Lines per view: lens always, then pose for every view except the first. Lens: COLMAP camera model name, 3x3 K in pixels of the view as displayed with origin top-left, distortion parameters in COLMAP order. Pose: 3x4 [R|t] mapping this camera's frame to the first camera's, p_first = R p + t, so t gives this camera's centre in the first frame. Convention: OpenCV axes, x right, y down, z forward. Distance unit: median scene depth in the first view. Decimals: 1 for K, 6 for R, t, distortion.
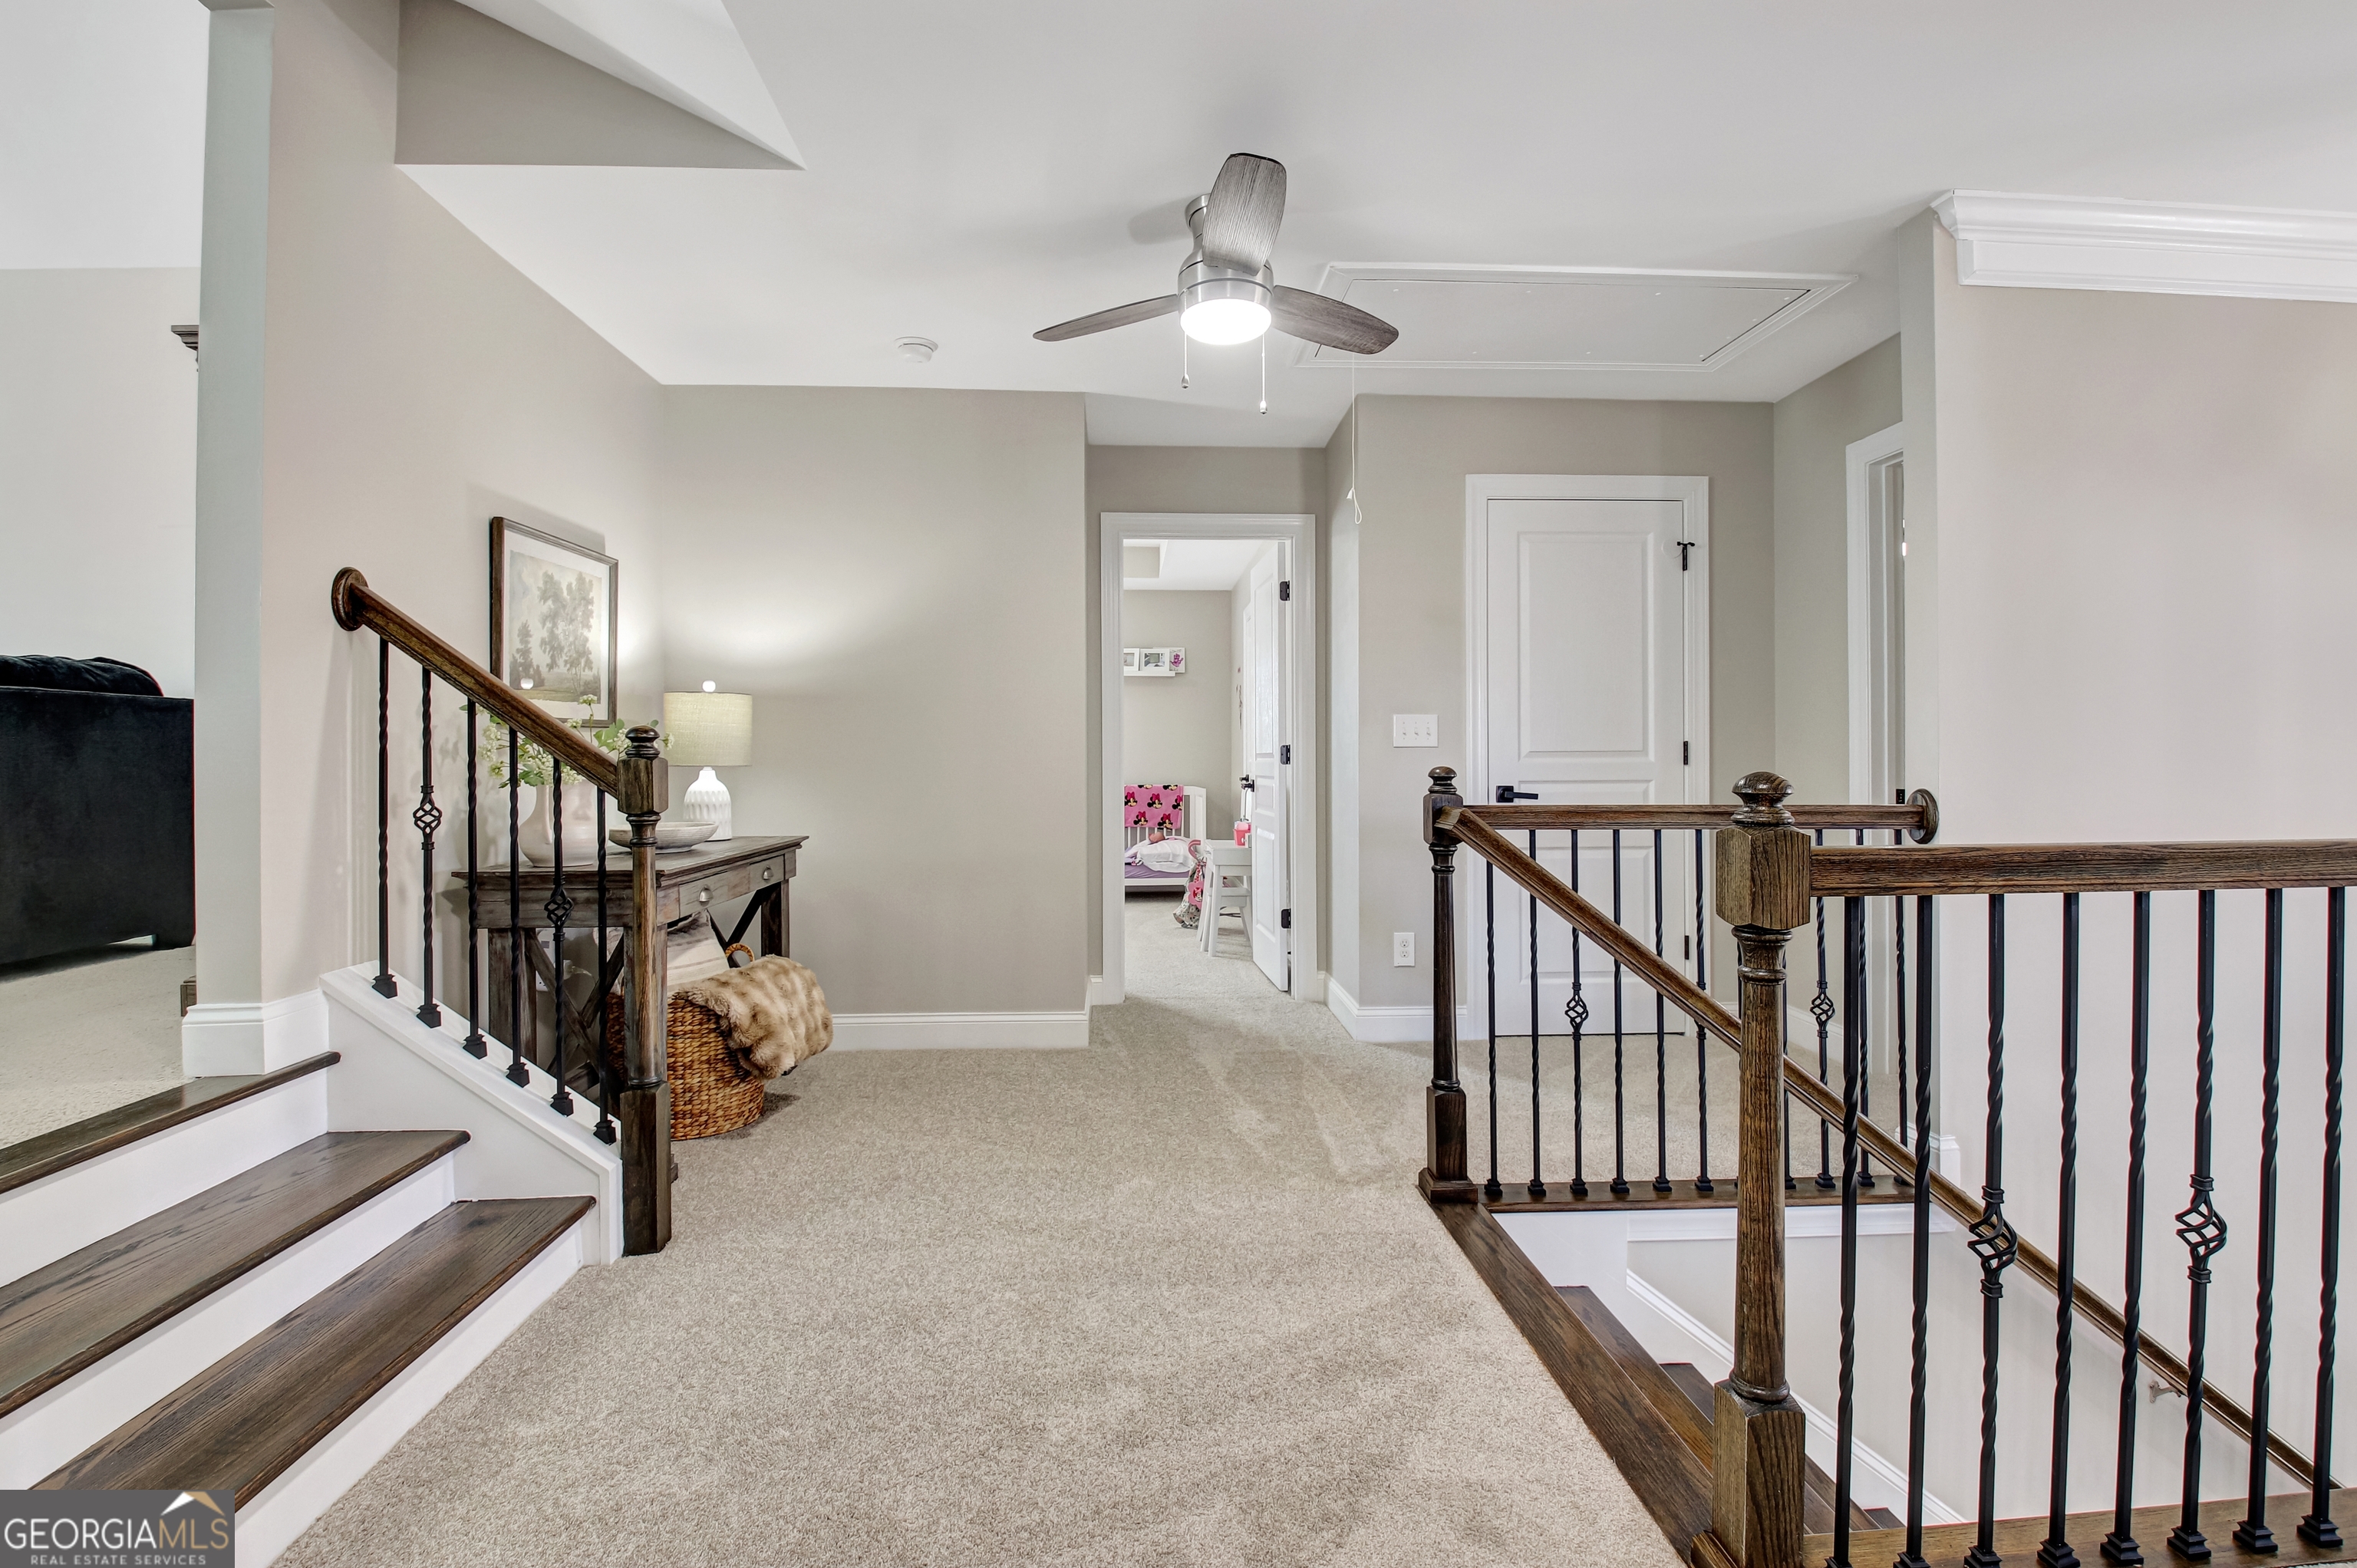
lens RADIAL K [[1091.0, 0, 1175.6], [0, 1091.0, 764.0], [0, 0, 1]] dist [0.002359, -0.021183]
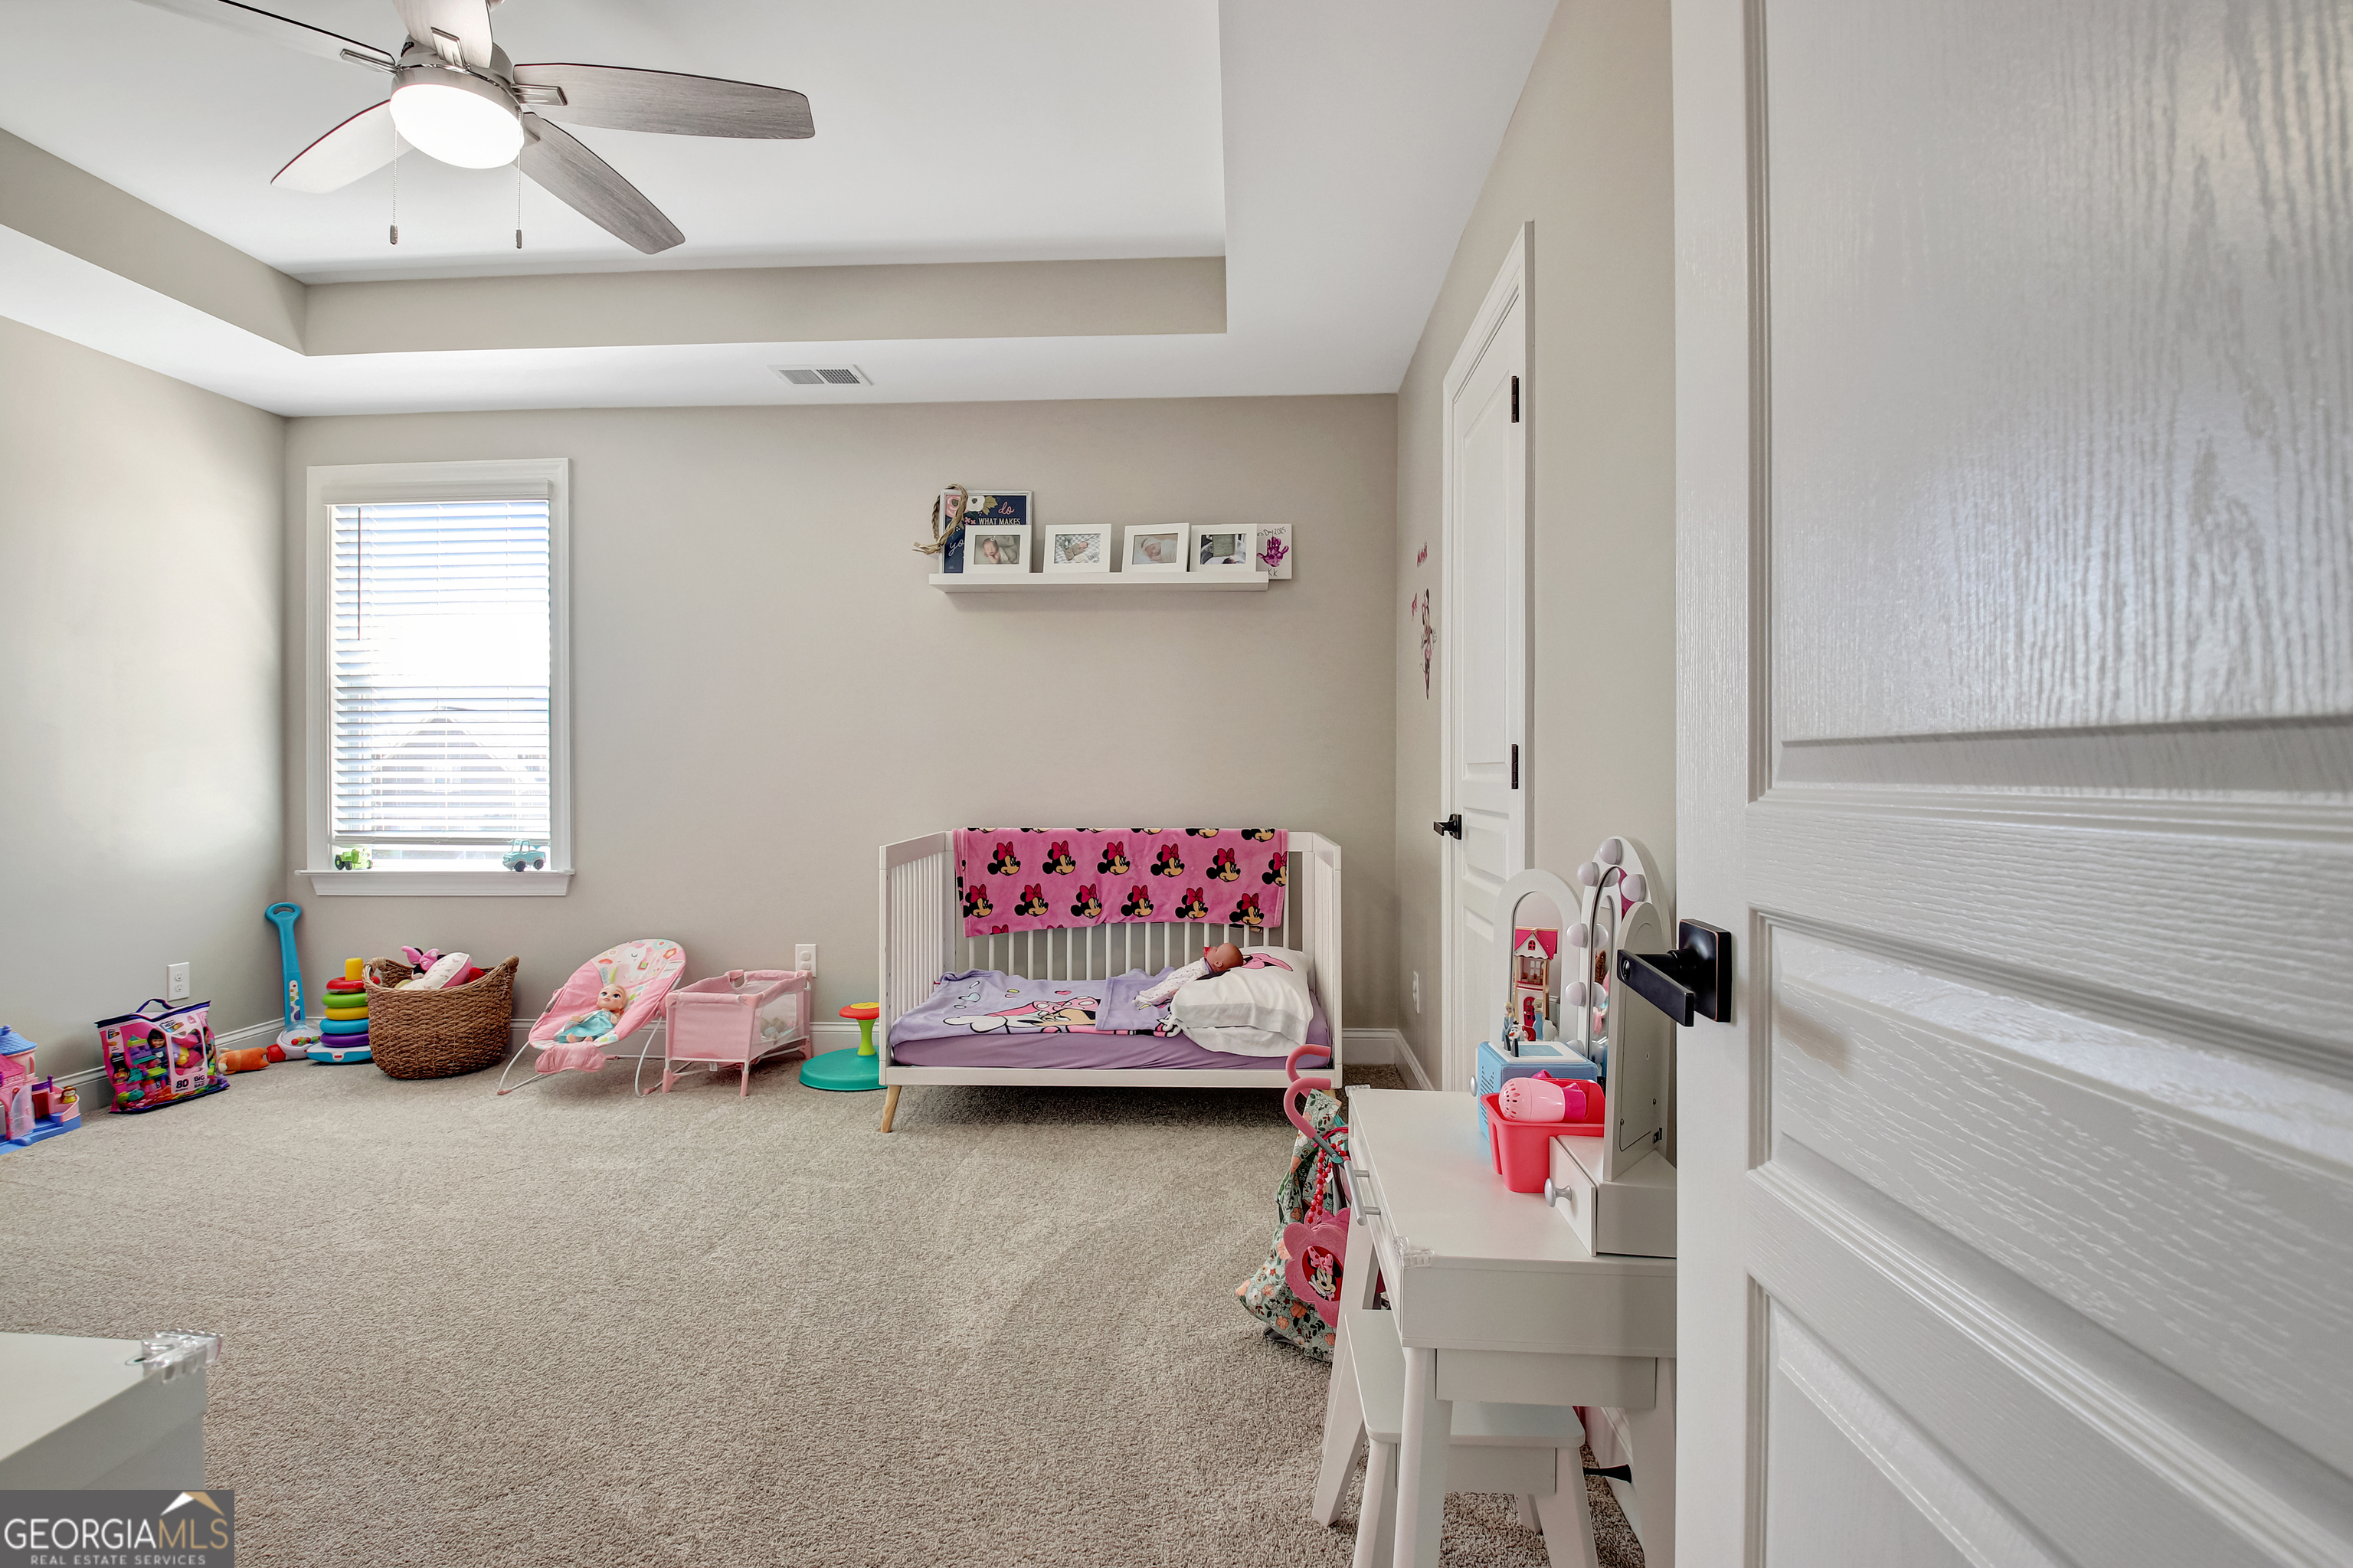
lens RADIAL K [[1082.1, 0, 1176.5], [0, 1082.1, 784.0], [0, 0, 1]] dist [0.002108, -0.020650]
pose [[0.994078, 0.002509, -0.108638, 0.028822], [-0.002446, 0.999997, 0.000719, 0.000933], [0.108639, -0.000449, 0.994081, 1.609436]]
